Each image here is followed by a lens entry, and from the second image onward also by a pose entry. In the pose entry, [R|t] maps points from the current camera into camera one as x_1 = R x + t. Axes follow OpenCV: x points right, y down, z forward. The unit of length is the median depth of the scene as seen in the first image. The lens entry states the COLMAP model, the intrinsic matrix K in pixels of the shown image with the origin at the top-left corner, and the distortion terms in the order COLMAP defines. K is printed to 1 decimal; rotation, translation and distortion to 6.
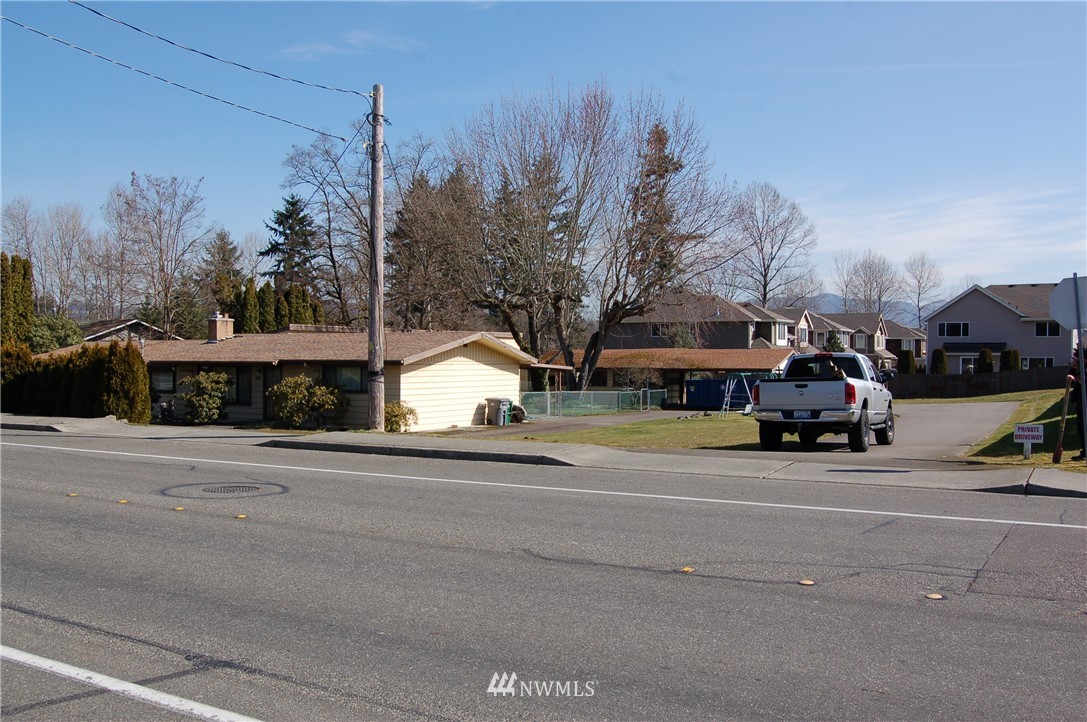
lens RADIAL K [[990.0, 0, 551.4], [0, 990.0, 366.2], [0, 0, 1]] dist [-0.070788, 0.000000]
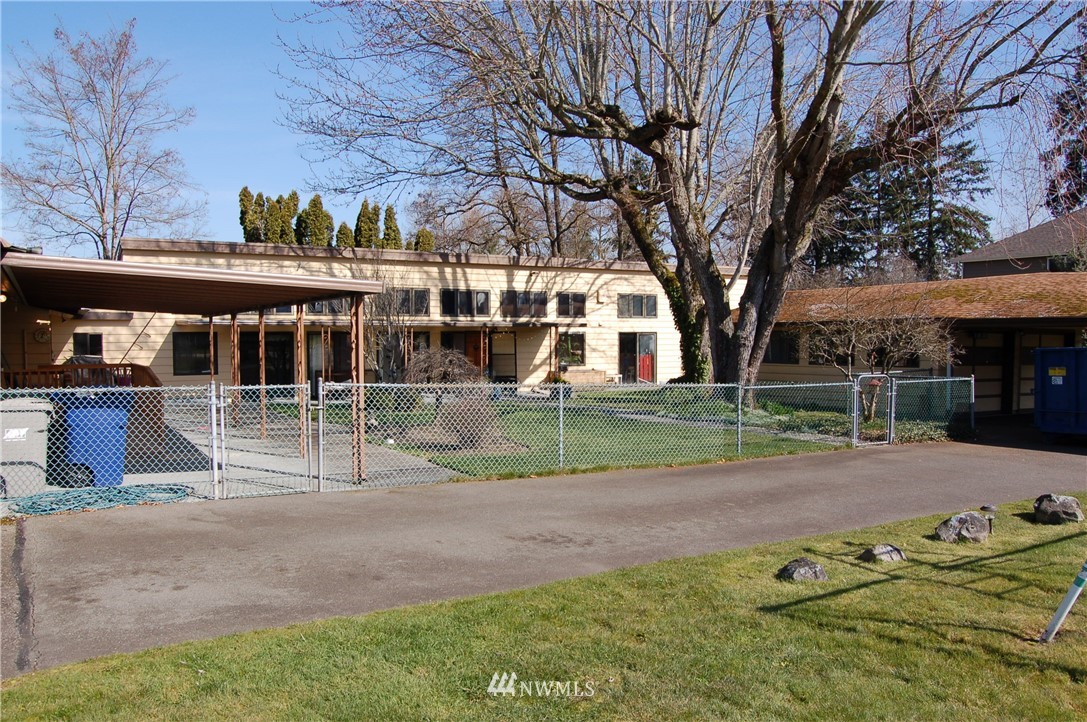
lens RADIAL K [[860.4, 0, 540.9], [0, 860.4, 392.3], [0, 0, 1]] dist [-0.090546, 0.034765]
pose [[0.875500, 0.024549, -0.482593, 0.124987], [0.001265, 0.998589, 0.053091, 0.013337], [0.483216, -0.047092, 0.874234, 0.677740]]
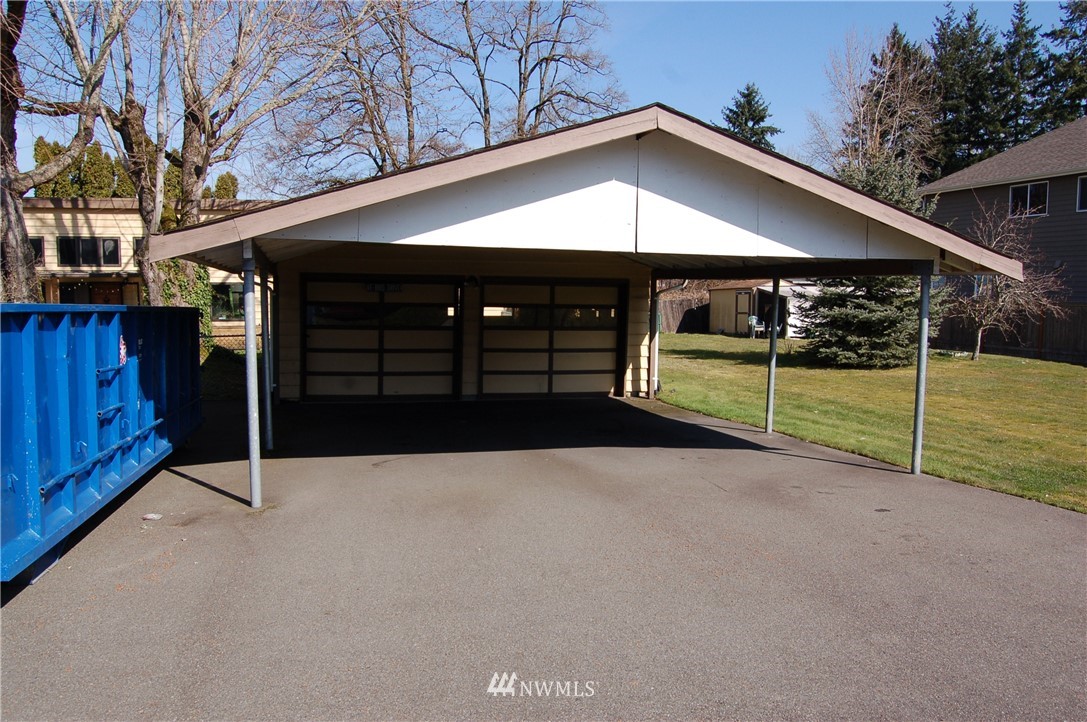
lens RADIAL K [[860.4, 0, 537.6], [0, 860.4, 359.9], [0, 0, 1]] dist [-0.090546, 0.034765]
pose [[0.714256, 0.056394, -0.697609, 0.298204], [-0.008112, 0.997349, 0.072319, 0.011668], [0.699838, -0.045995, 0.712819, 0.896965]]
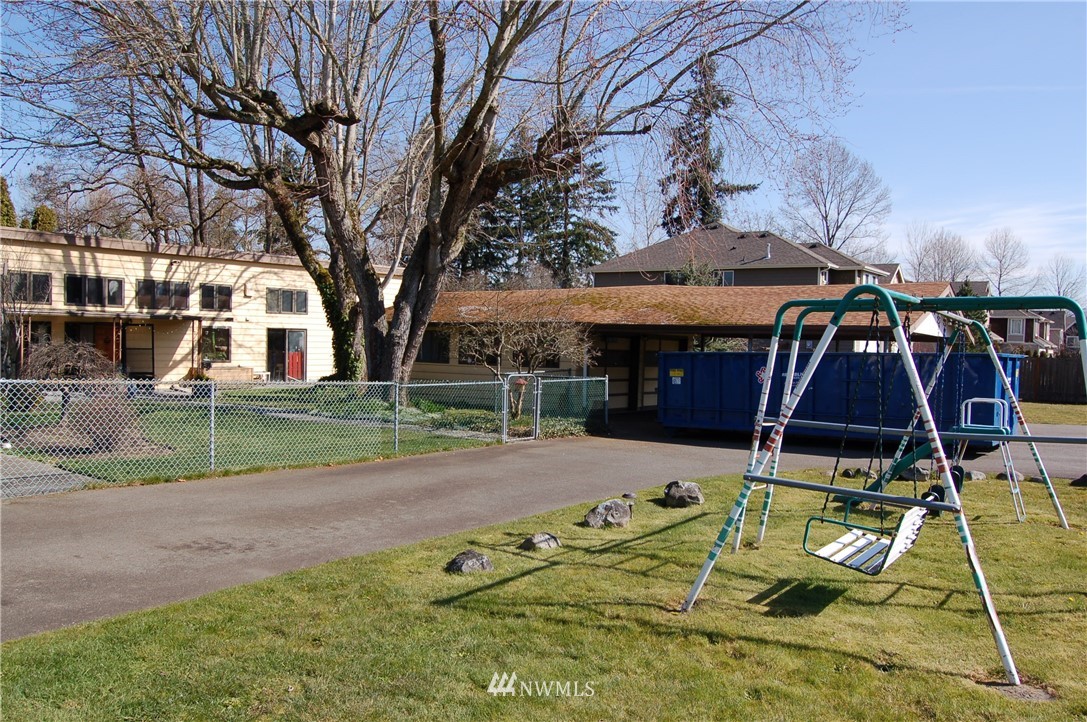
lens RADIAL K [[860.4, 0, 542.9], [0, 860.4, 389.9], [0, 0, 1]] dist [-0.090546, 0.034765]
pose [[0.995064, 0.026362, -0.095672, 0.122359], [-0.021890, 0.998632, 0.047490, 0.013593], [0.096793, -0.045161, 0.994279, 0.677546]]
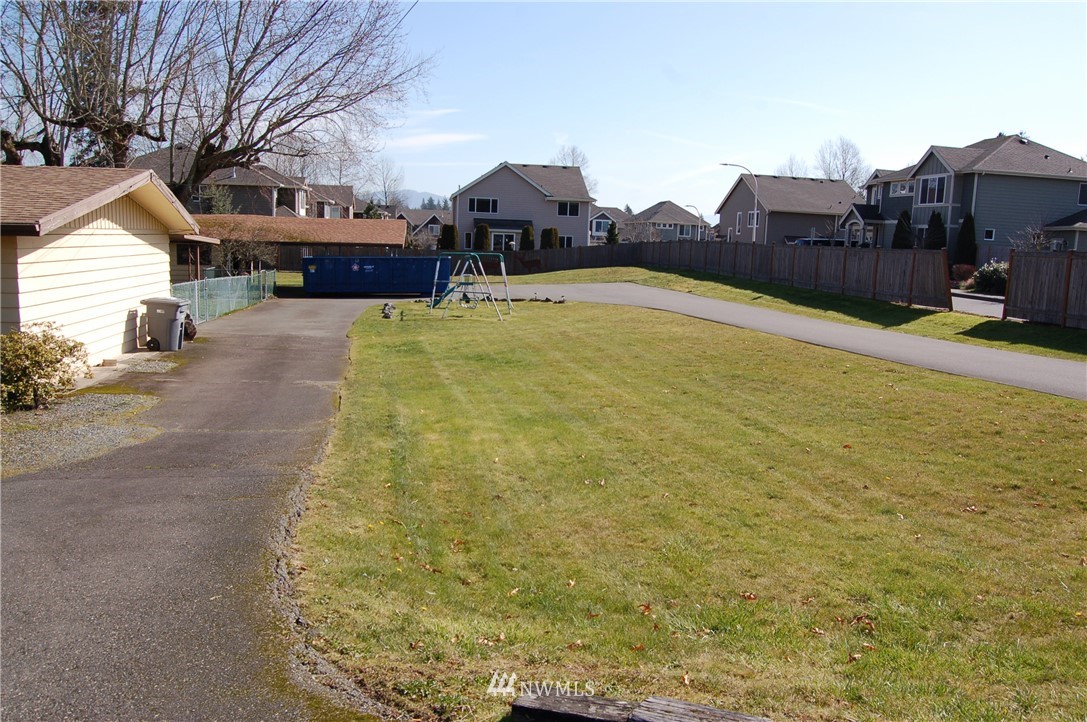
lens RADIAL K [[860.4, 0, 544.8], [0, 860.4, 372.2], [0, 0, 1]] dist [-0.090546, 0.034765]
pose [[0.790898, -0.071433, 0.607764, -0.119763], [-0.025157, 0.988529, 0.148922, -0.001070], [-0.611431, -0.133072, 0.780029, 0.359590]]
